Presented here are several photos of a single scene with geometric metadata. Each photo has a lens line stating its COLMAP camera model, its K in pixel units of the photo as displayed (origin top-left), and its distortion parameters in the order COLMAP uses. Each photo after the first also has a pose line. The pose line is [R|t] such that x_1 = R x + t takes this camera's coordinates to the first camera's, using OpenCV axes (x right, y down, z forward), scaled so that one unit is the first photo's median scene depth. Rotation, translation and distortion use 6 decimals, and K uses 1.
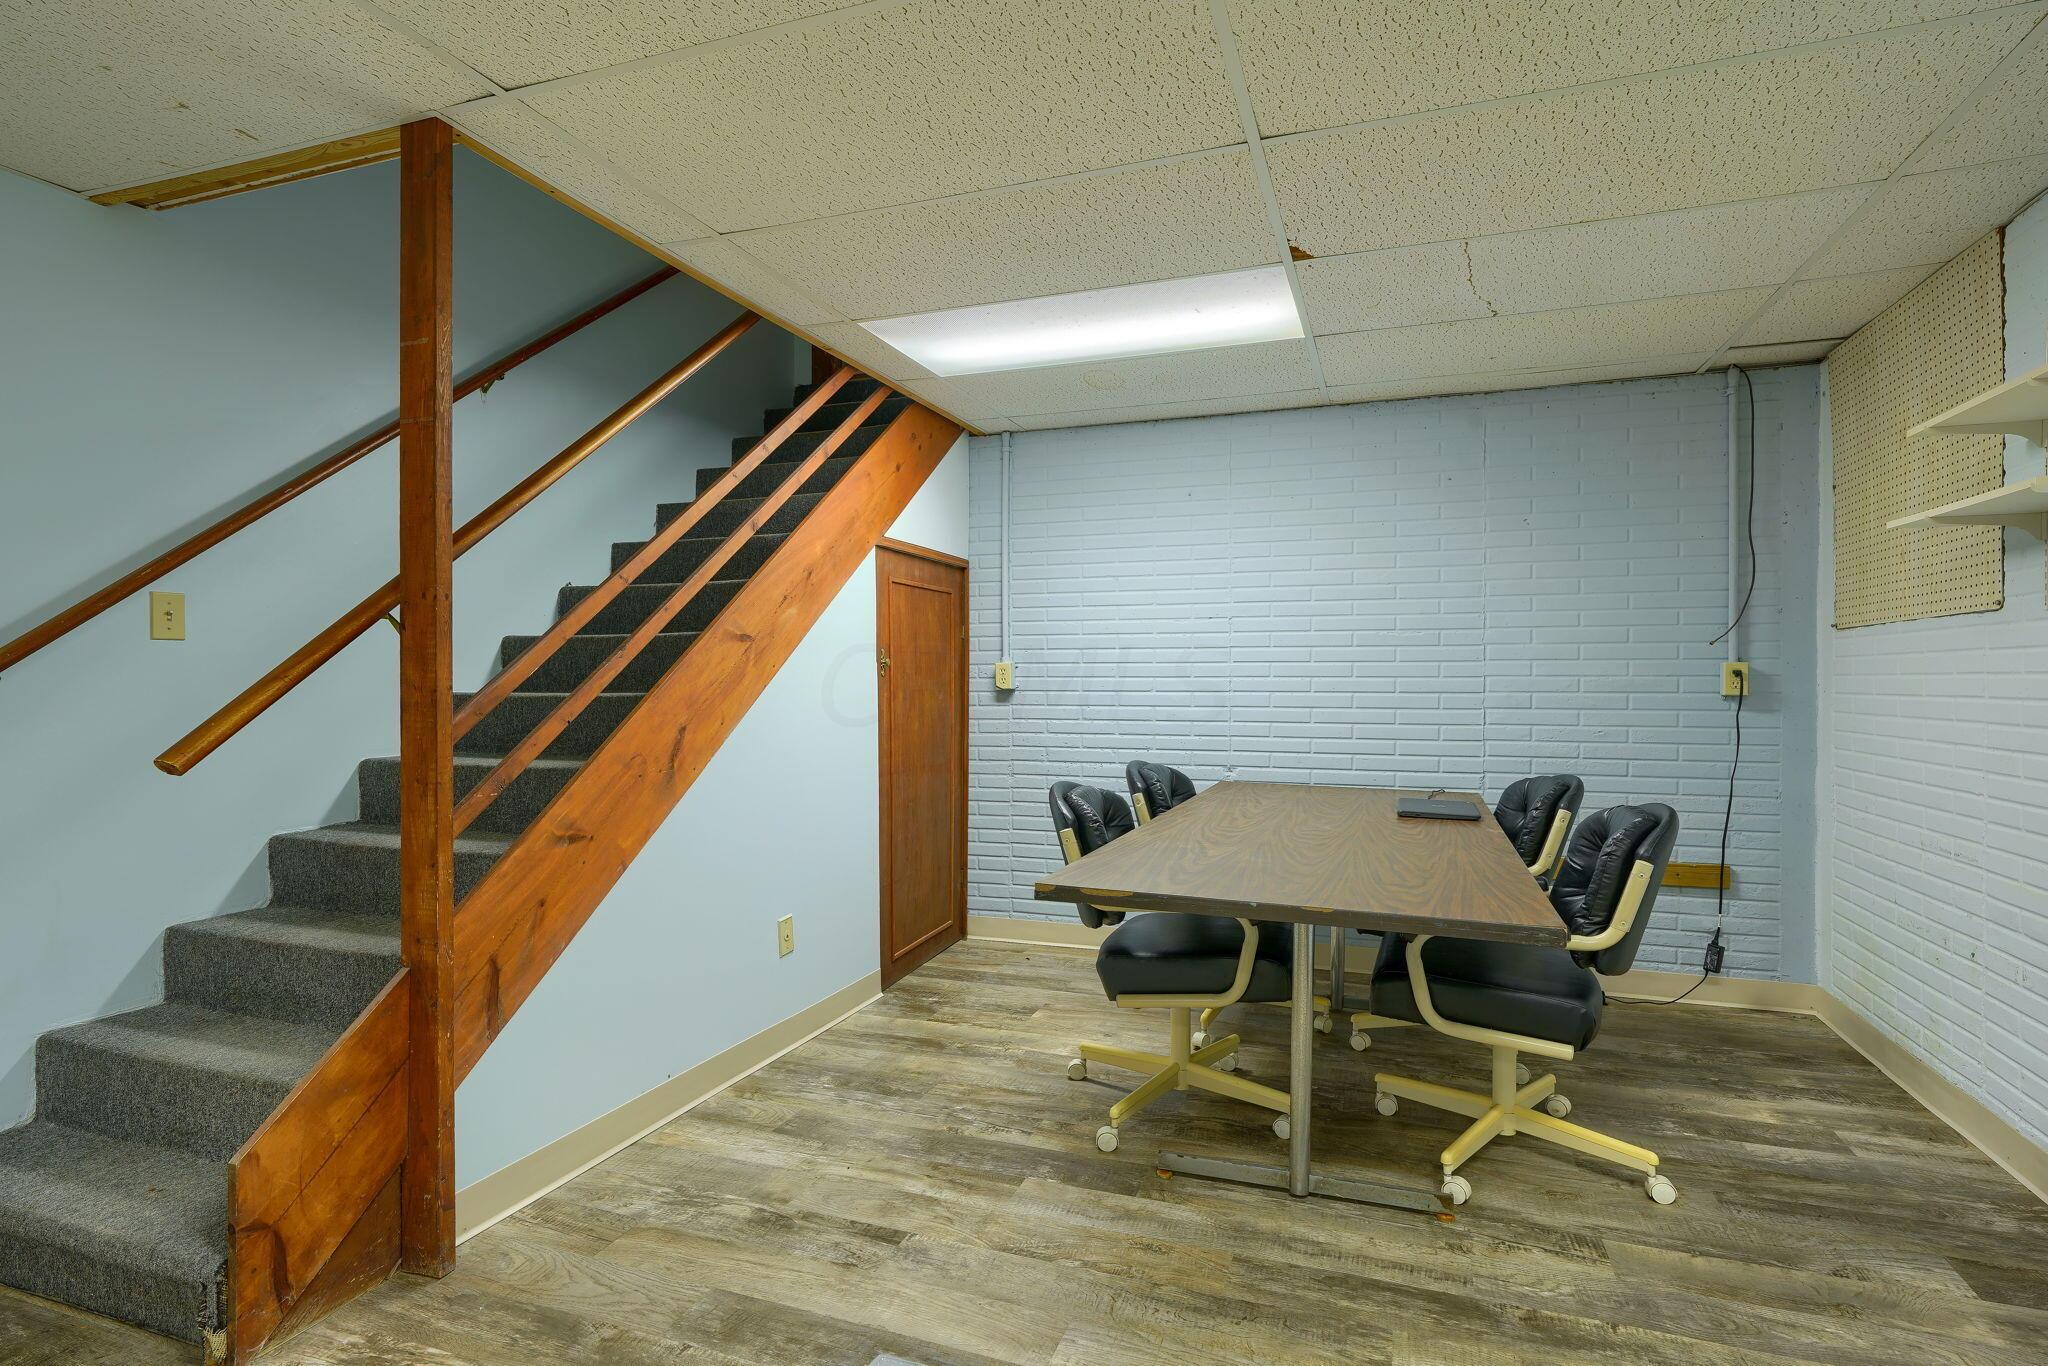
lens RADIAL K [[1004.5, 0, 1016.9], [0, 1004.5, 689.3], [0, 0, 1]] dist [-0.004661, 0.003528]
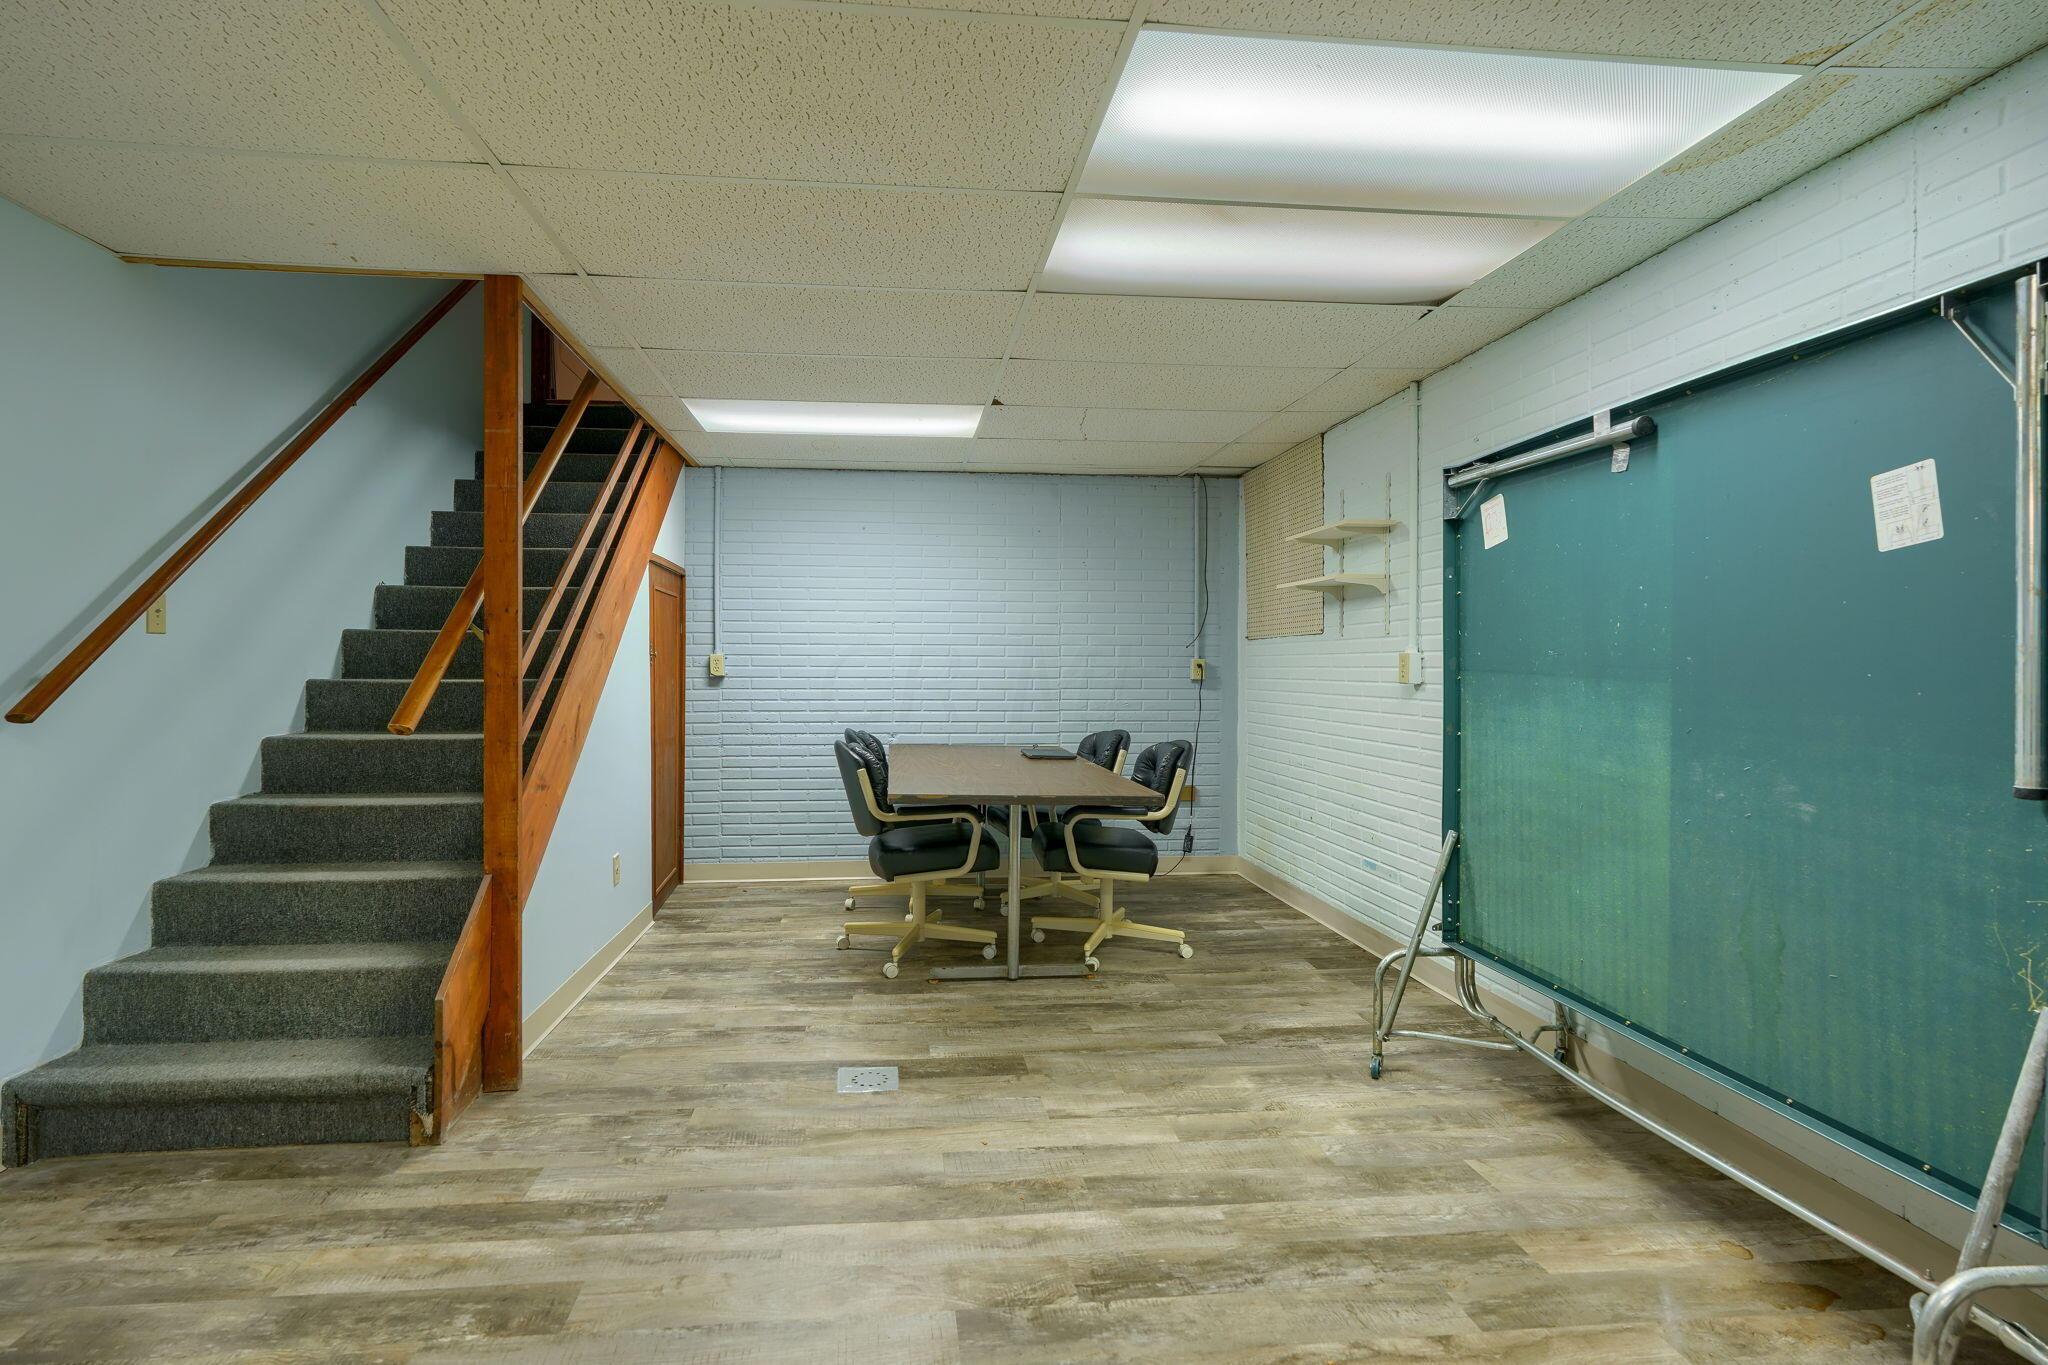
lens RADIAL K [[1004.5, 0, 1022.2], [0, 1004.5, 673.5], [0, 0, 1]] dist [-0.004661, 0.003528]
pose [[0.880767, 0.000424, 0.473549, -0.435436], [0.000464, 0.999998, -0.001759, -0.001184], [-0.473549, 0.001769, 0.880766, -0.419872]]
